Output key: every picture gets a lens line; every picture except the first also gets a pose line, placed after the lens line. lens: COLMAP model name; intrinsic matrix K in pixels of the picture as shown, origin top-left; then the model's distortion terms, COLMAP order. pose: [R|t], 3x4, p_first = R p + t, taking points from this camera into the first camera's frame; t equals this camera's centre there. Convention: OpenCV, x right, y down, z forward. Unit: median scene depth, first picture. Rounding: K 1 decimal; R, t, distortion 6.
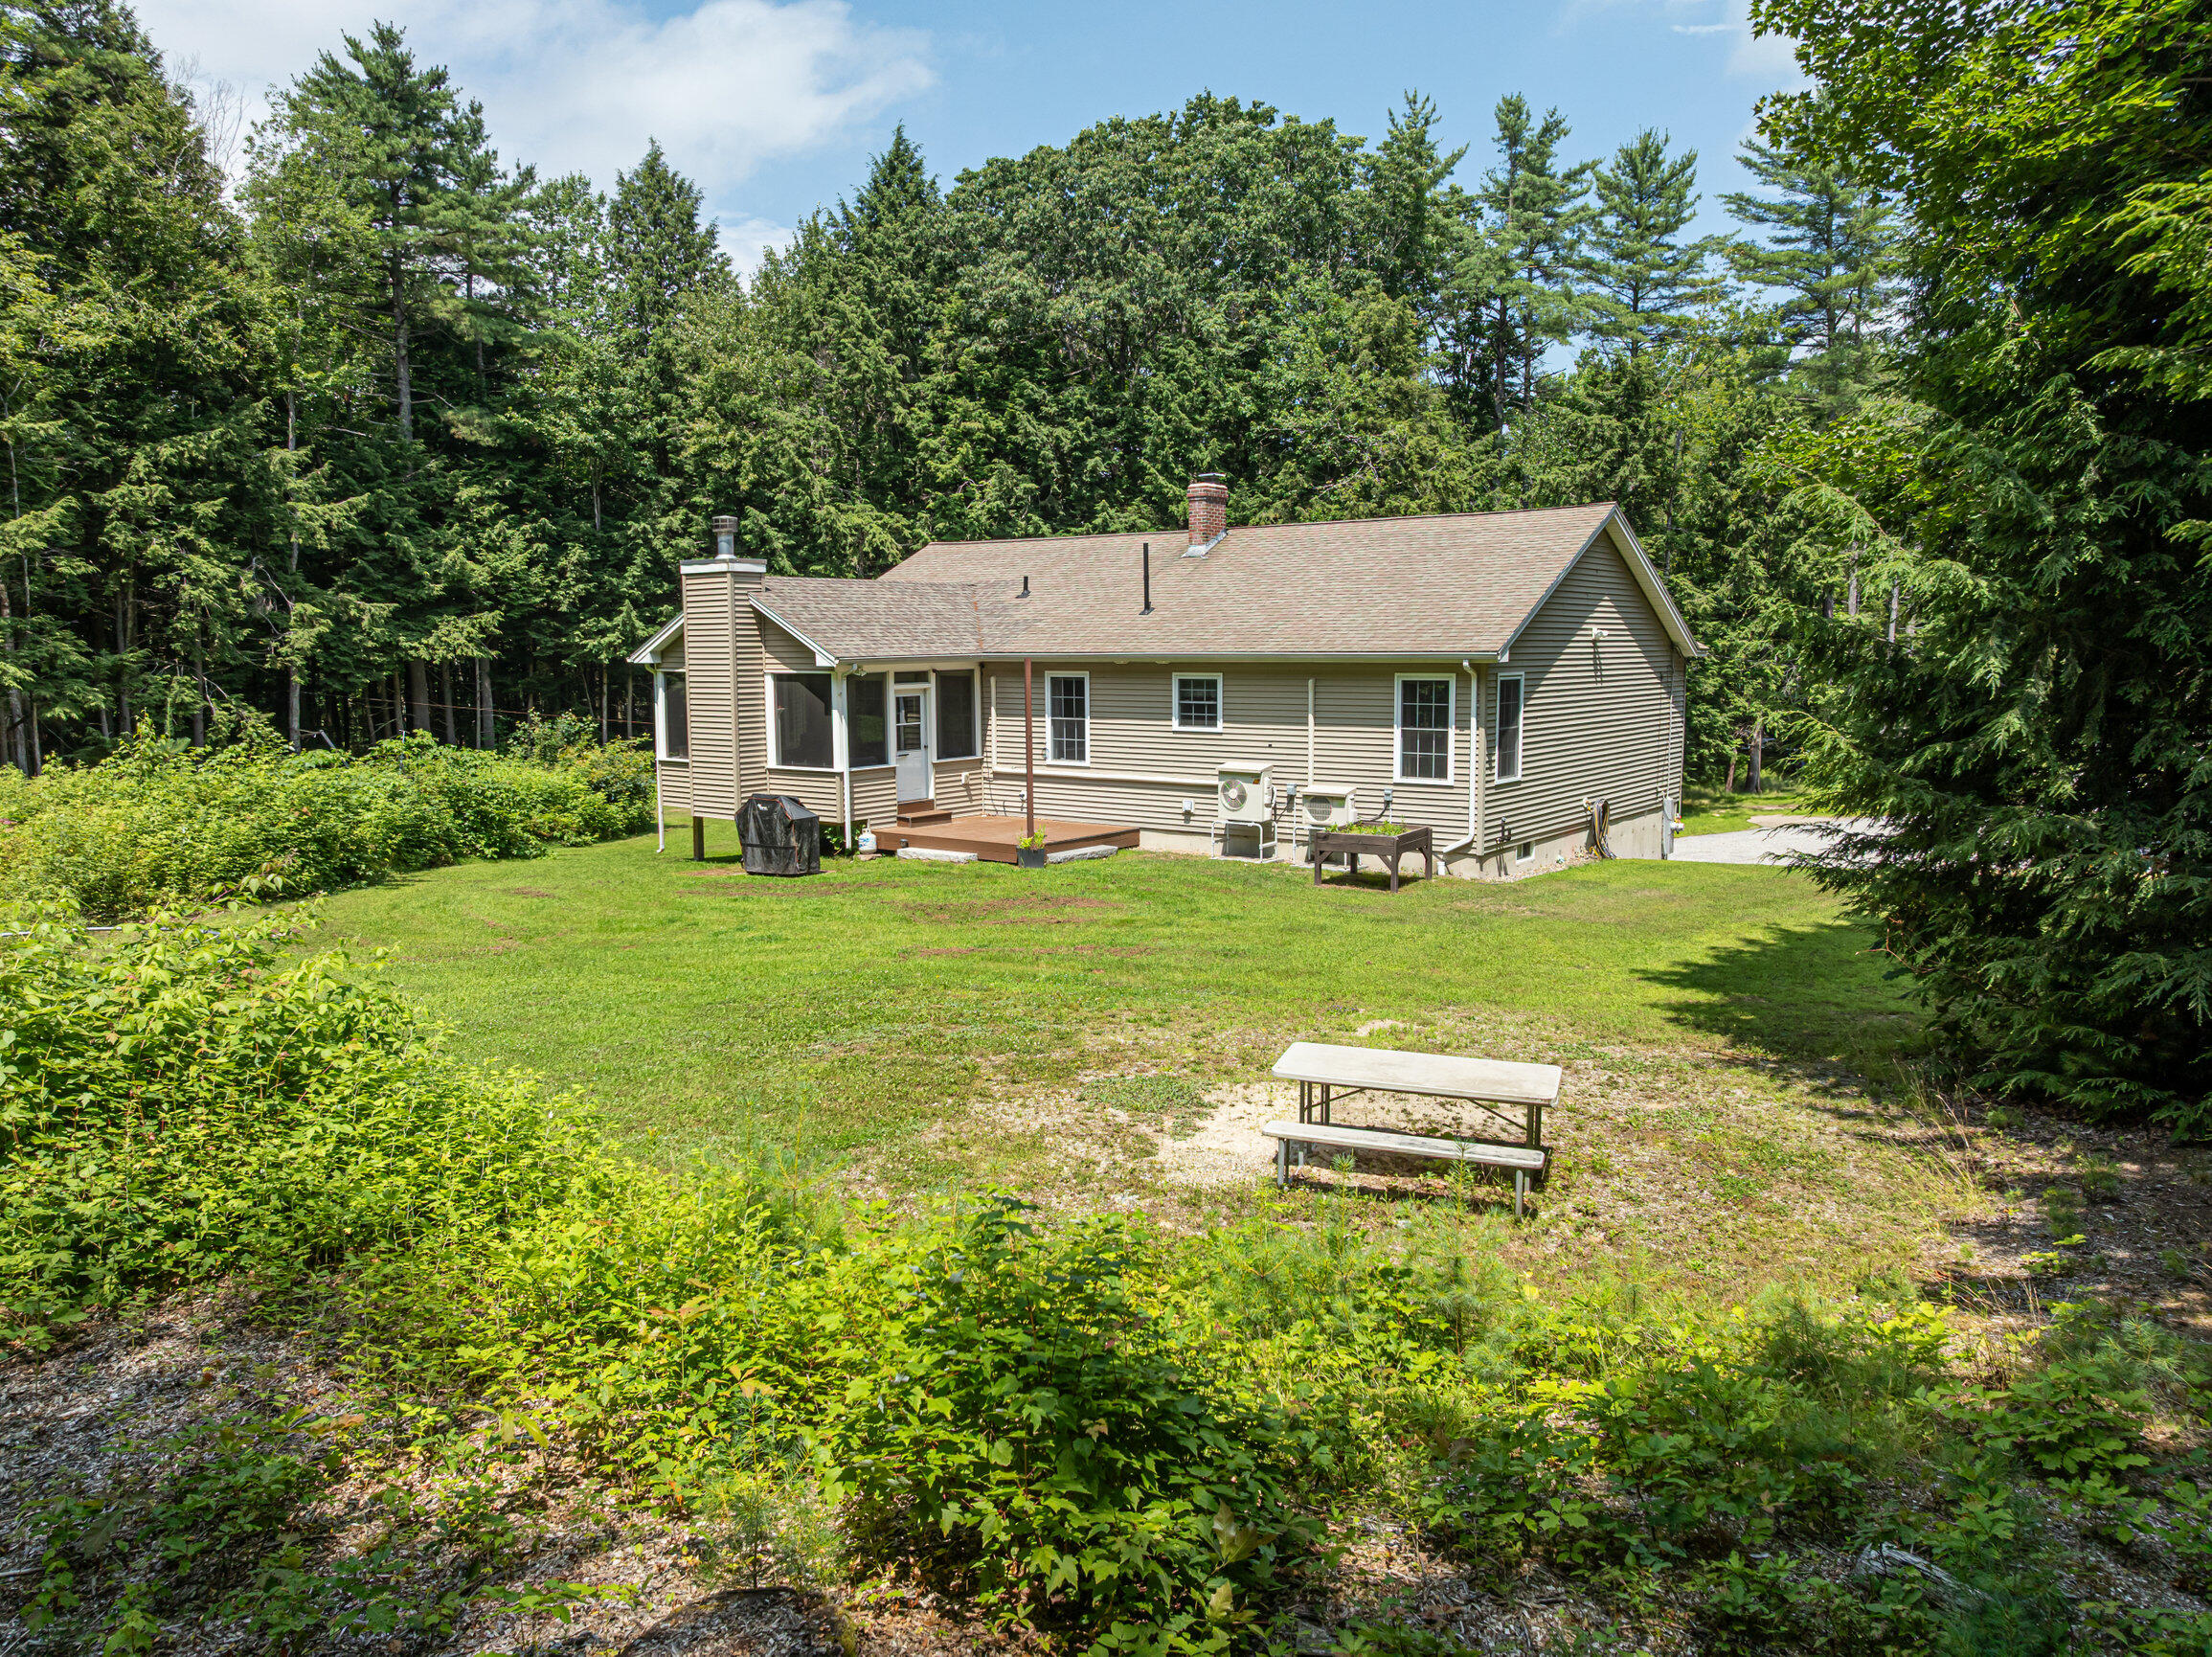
lens RADIAL K [[1526.9, 0, 1100.6], [0, 1526.9, 835.7], [0, 0, 1]] dist [-0.024558, 0.004710]
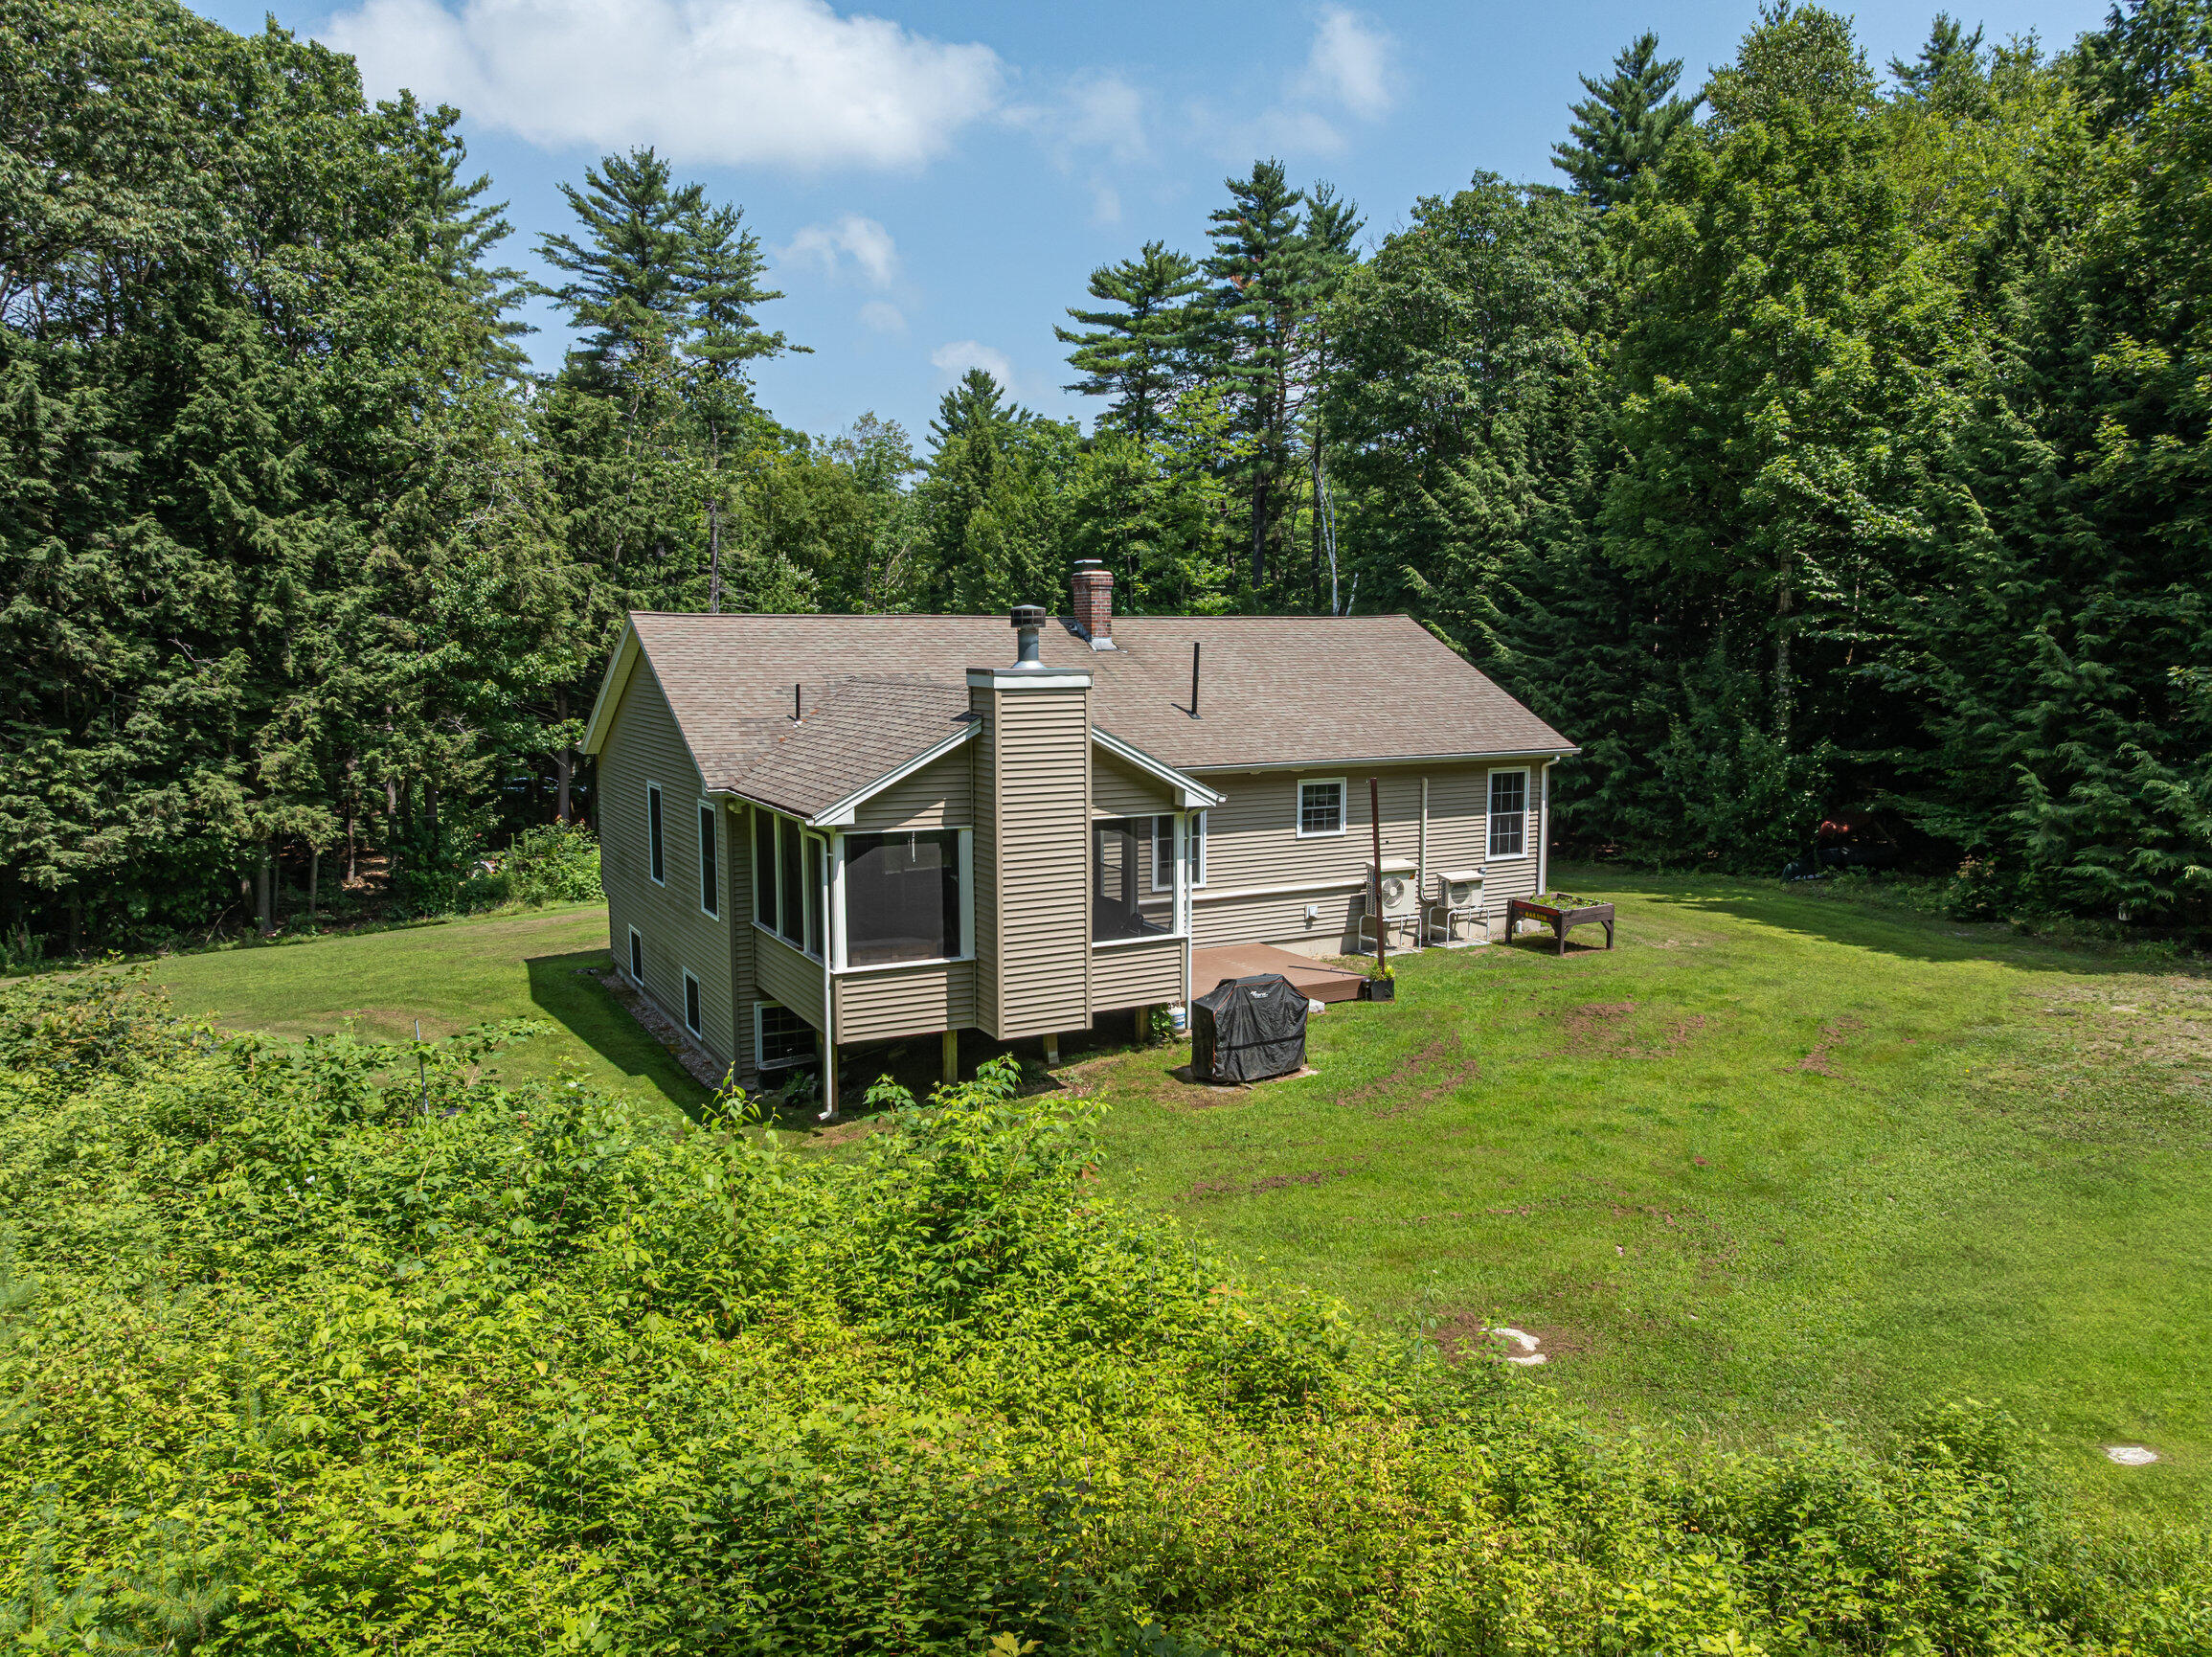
lens RADIAL K [[1561.5, 0, 1106.0], [0, 1561.5, 828.5], [0, 0, 1]] dist [-0.053837, 0.035000]
pose [[0.413936, -0.102624, 0.904503, -0.586087], [0.114256, 0.991624, 0.060221, -0.096361], [-0.903107, 0.078417, 0.422194, 0.444353]]
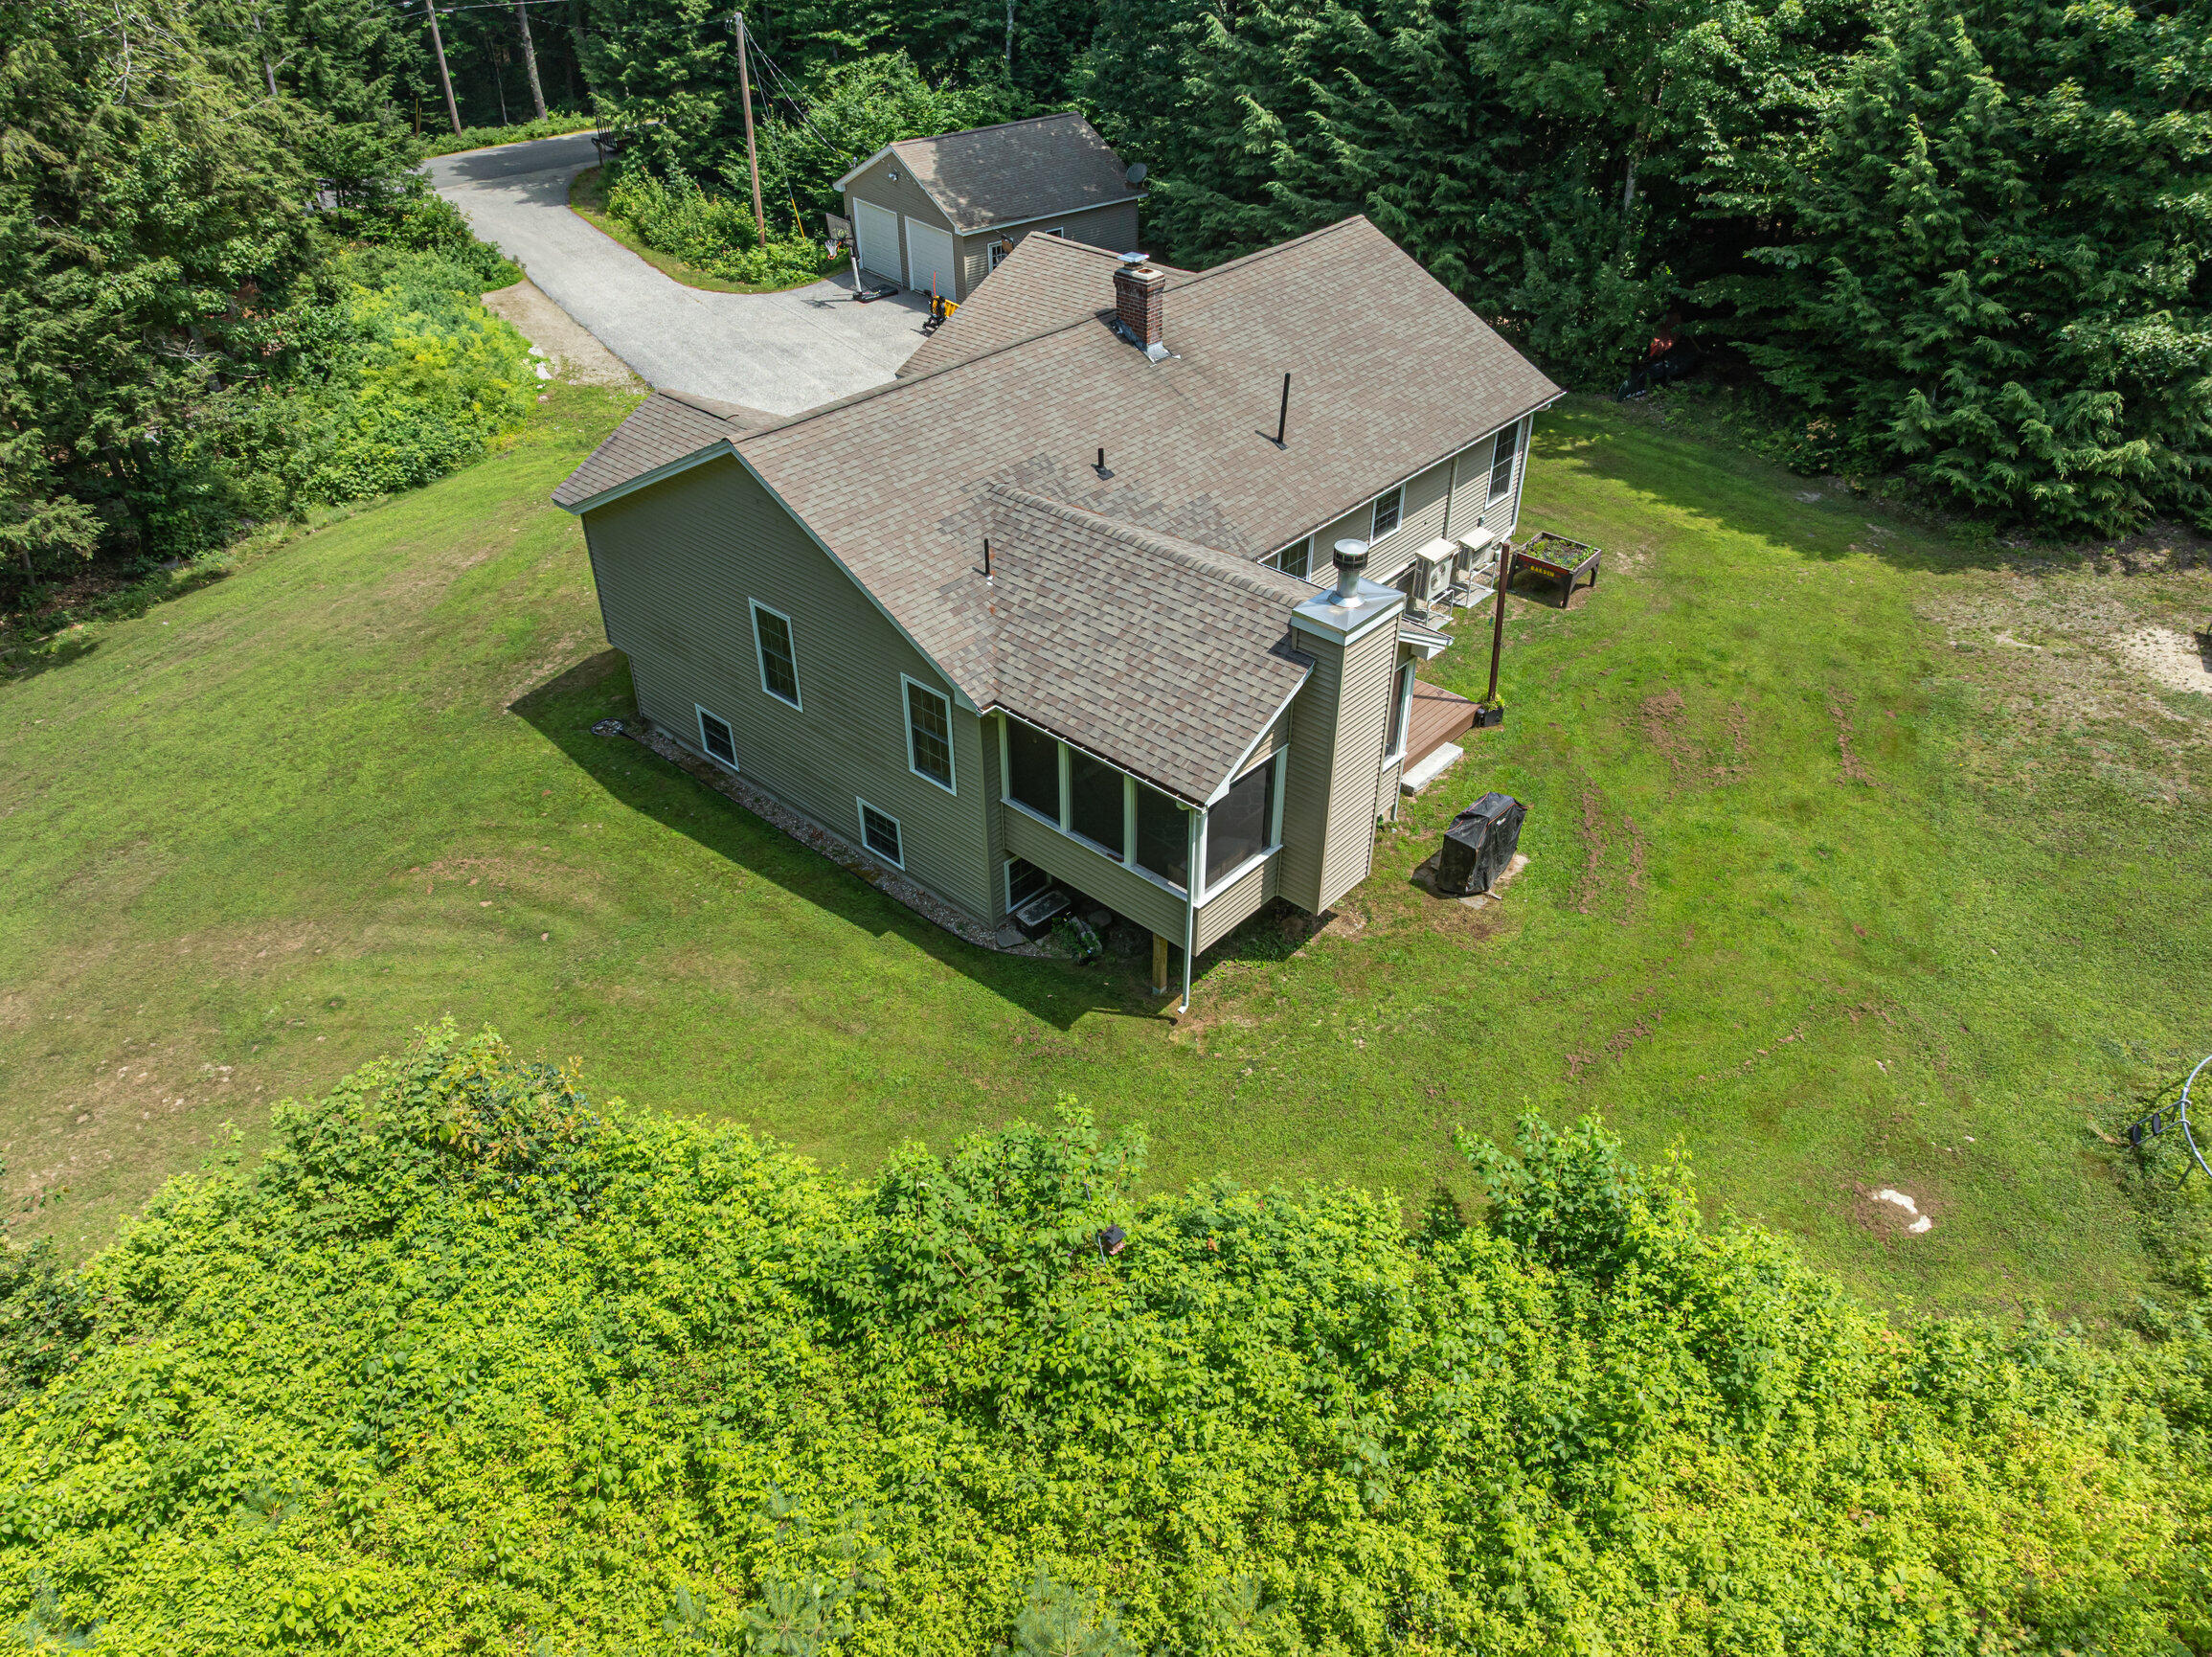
lens RADIAL K [[1541.5, 0, 1111.9], [0, 1541.5, 837.1], [0, 0, 1]] dist [-0.058138, 0.035575]
pose [[0.078573, -0.583951, 0.807978, -0.598821], [0.129339, 0.809605, 0.572549, -0.342811], [-0.988483, 0.059516, 0.139141, 0.671753]]
